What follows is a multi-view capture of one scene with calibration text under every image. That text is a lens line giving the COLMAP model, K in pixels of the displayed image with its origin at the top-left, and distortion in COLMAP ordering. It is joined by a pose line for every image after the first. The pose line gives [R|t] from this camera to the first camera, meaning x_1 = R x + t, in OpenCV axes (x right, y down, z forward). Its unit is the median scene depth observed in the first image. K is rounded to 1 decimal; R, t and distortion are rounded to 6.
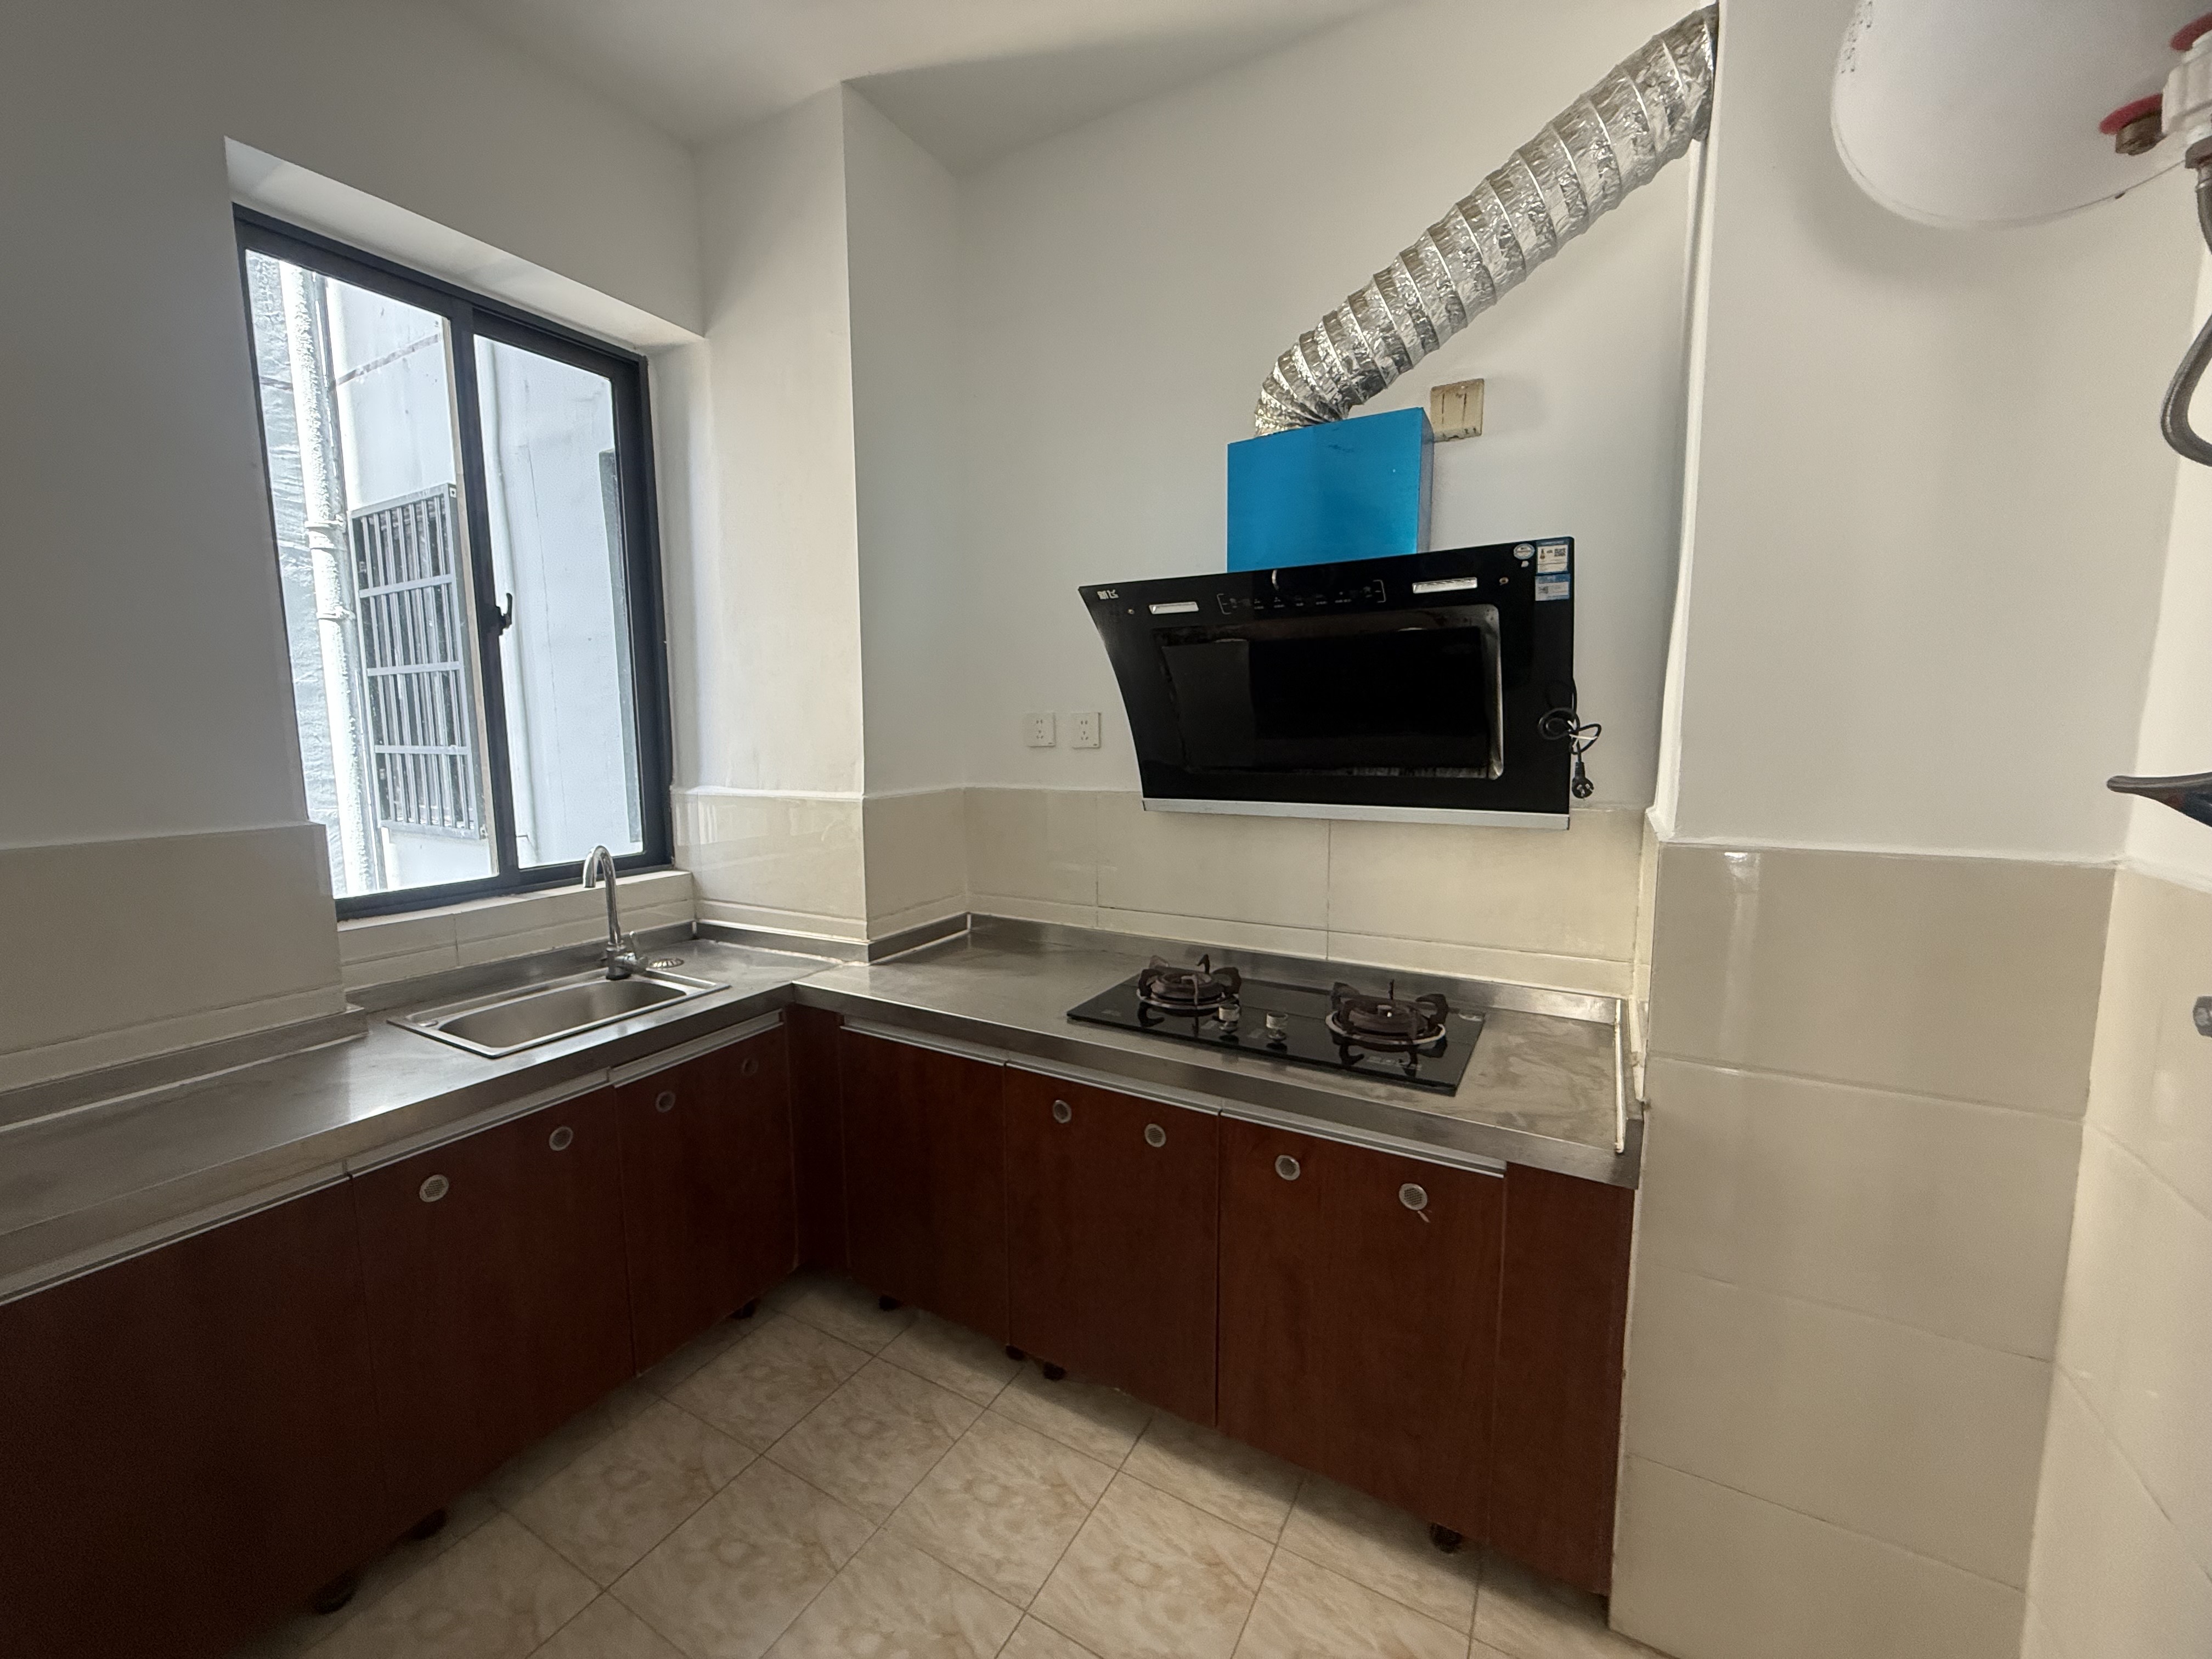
lens RADIAL K [[882.3, 0, 1104.9], [0, 882.3, 829.6], [0, 0, 1]] dist [-0.001101, 0.000074]
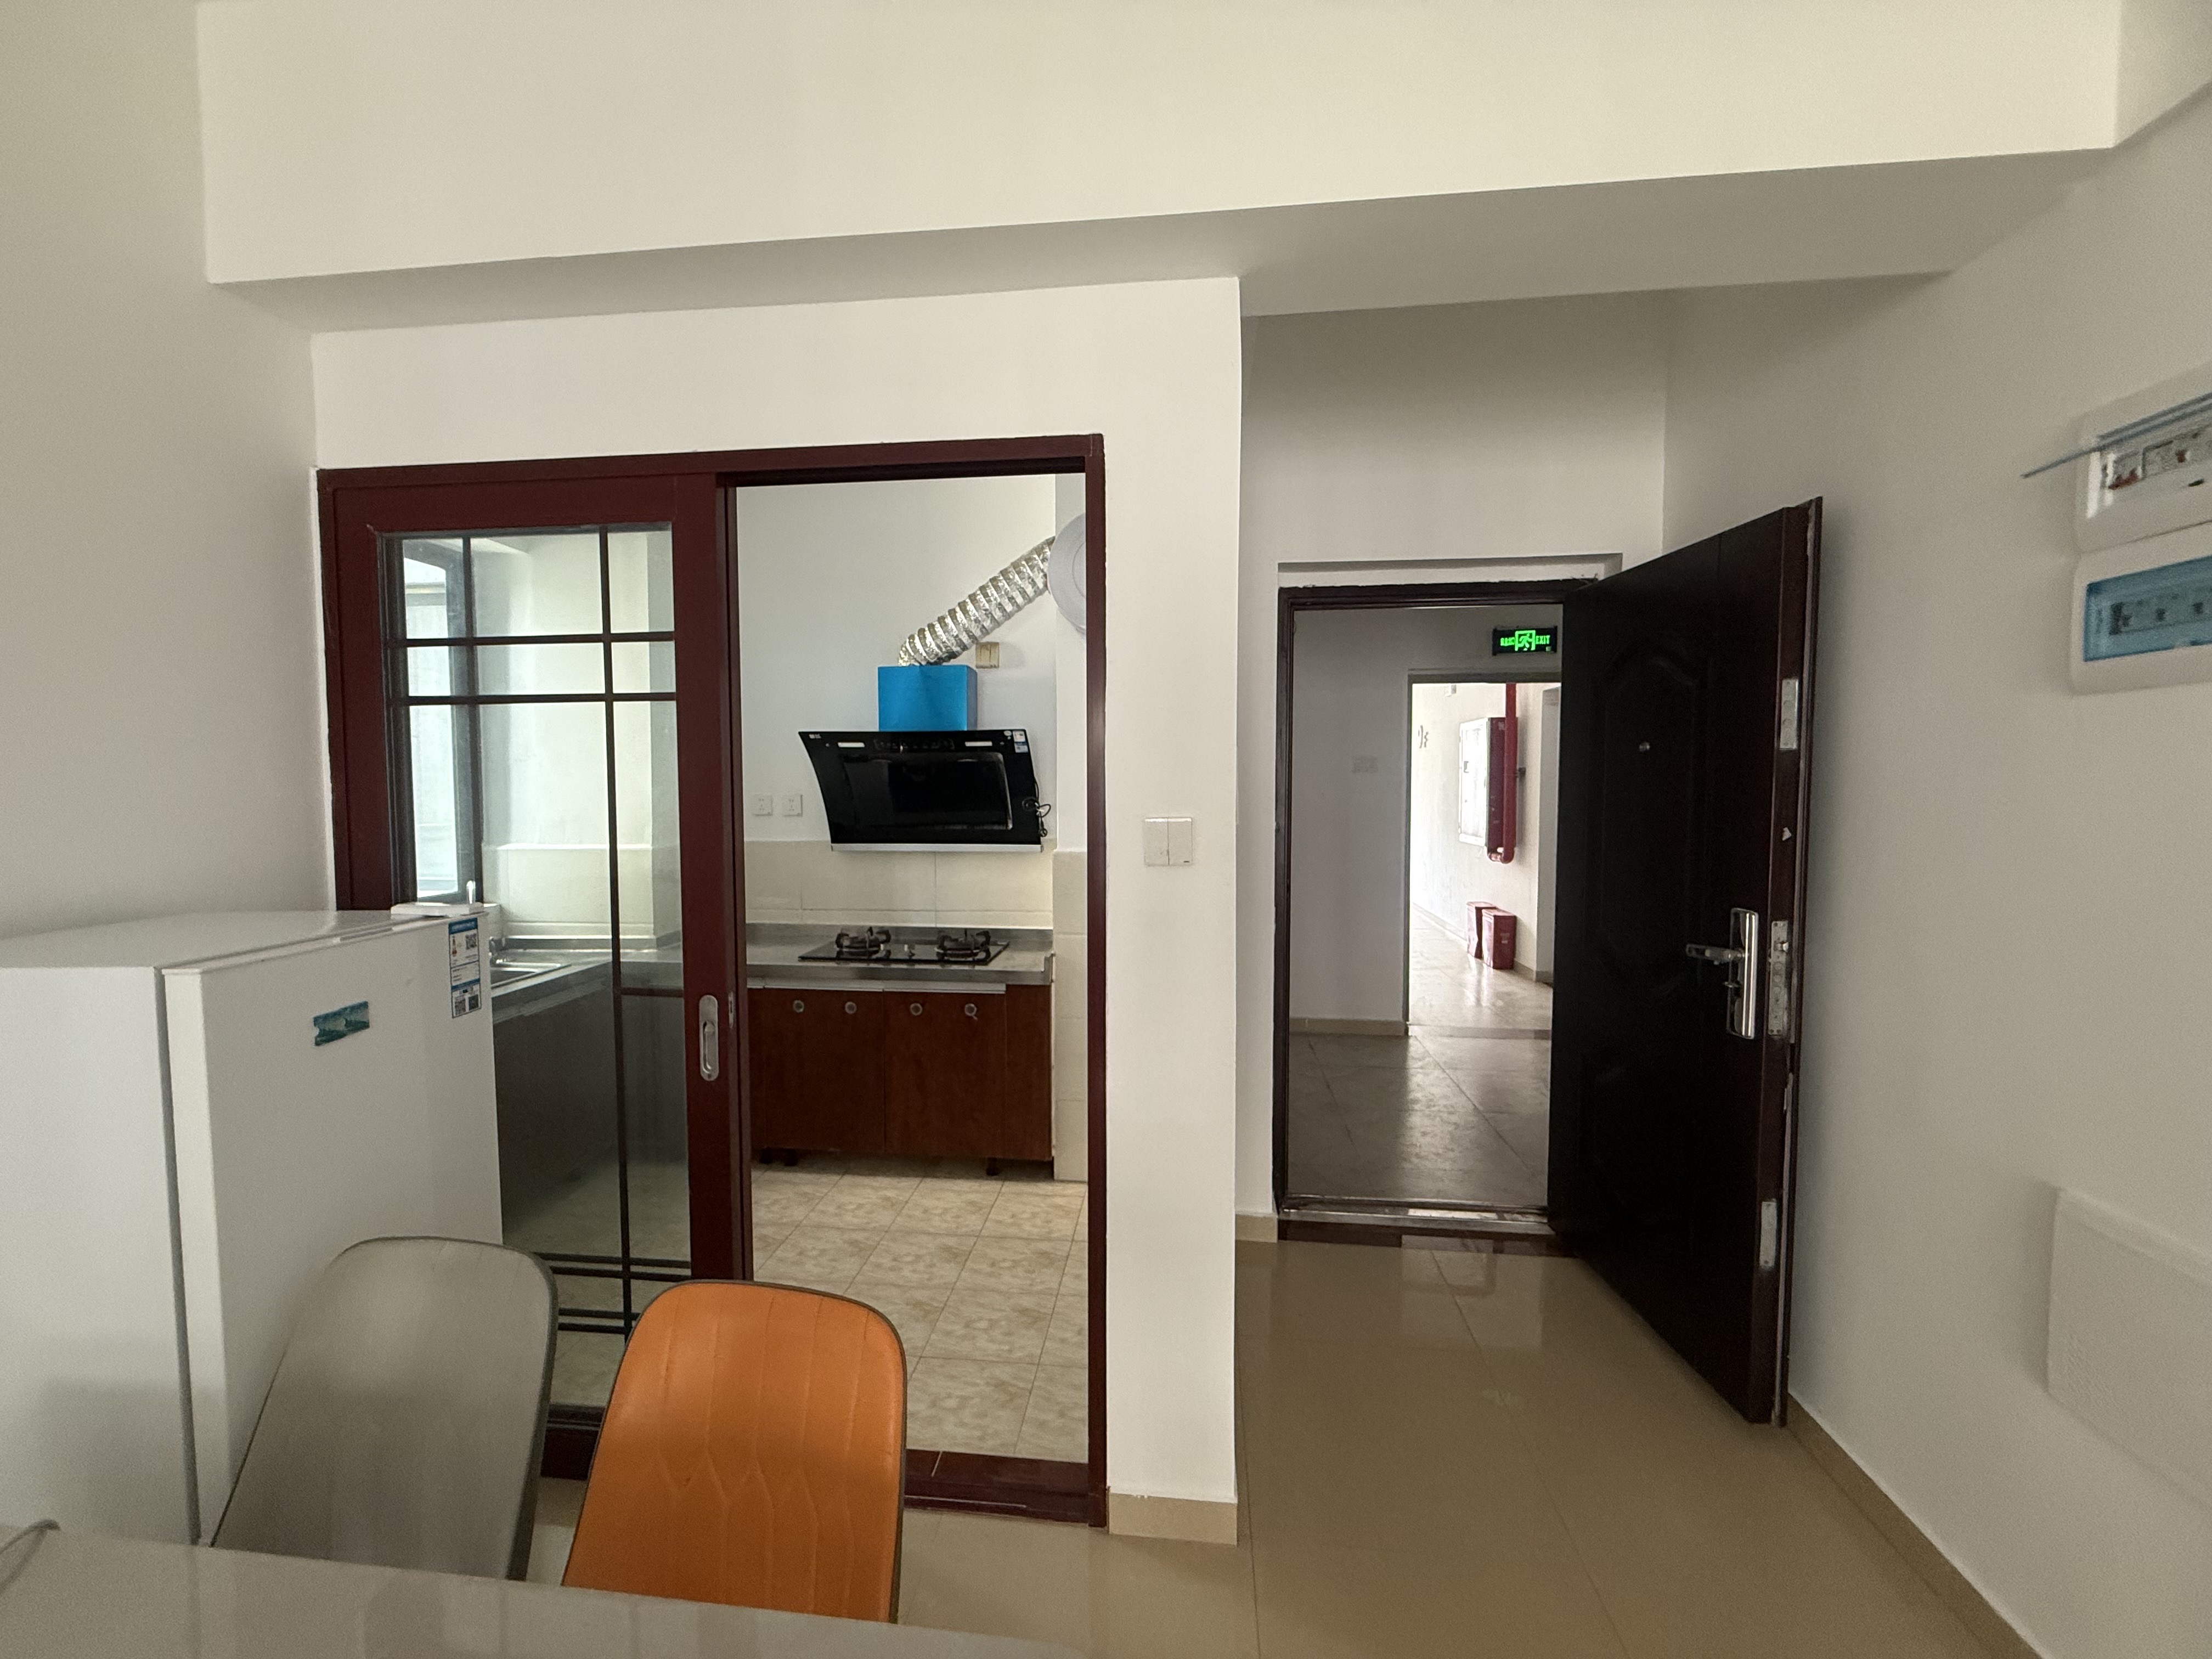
lens RADIAL K [[882.3, 0, 1105.6], [0, 882.3, 825.8], [0, 0, 1]] dist [-0.001101, 0.000074]
pose [[0.917198, -0.014306, 0.398175, -0.196505], [0.042430, 0.997179, -0.061910, 0.077074], [-0.396166, 0.073678, 0.915218, -1.062780]]
